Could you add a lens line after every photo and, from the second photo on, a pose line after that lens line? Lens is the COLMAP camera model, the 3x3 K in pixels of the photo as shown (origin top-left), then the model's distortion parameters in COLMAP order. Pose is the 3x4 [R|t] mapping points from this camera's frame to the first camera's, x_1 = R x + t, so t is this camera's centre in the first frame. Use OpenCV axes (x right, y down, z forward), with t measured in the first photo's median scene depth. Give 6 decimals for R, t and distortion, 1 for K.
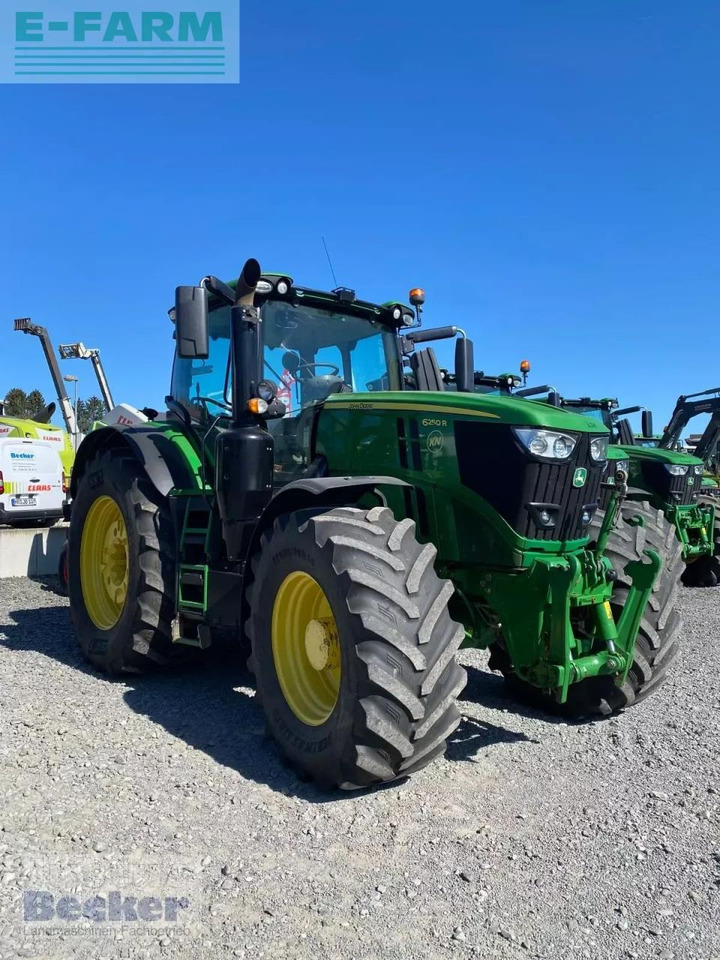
lens RADIAL K [[704.8, 0, 354.8], [0, 704.8, 481.7], [0, 0, 1]] dist [0.028590, -0.033707]
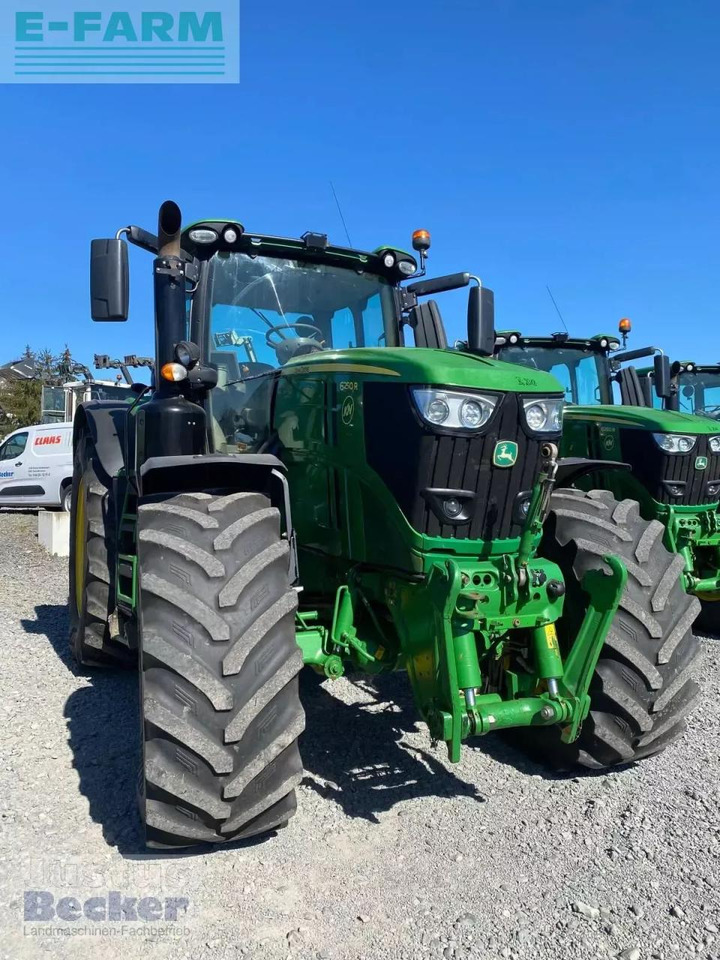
lens RADIAL K [[700.8, 0, 379.3], [0, 700.8, 482.9], [0, 0, 1]] dist [0.010689, -0.010125]
pose [[0.971595, 0.005823, -0.236578, 0.317651], [0.000426, 0.999653, 0.026354, 0.003939], [0.236649, -0.025706, 0.971255, 0.235067]]
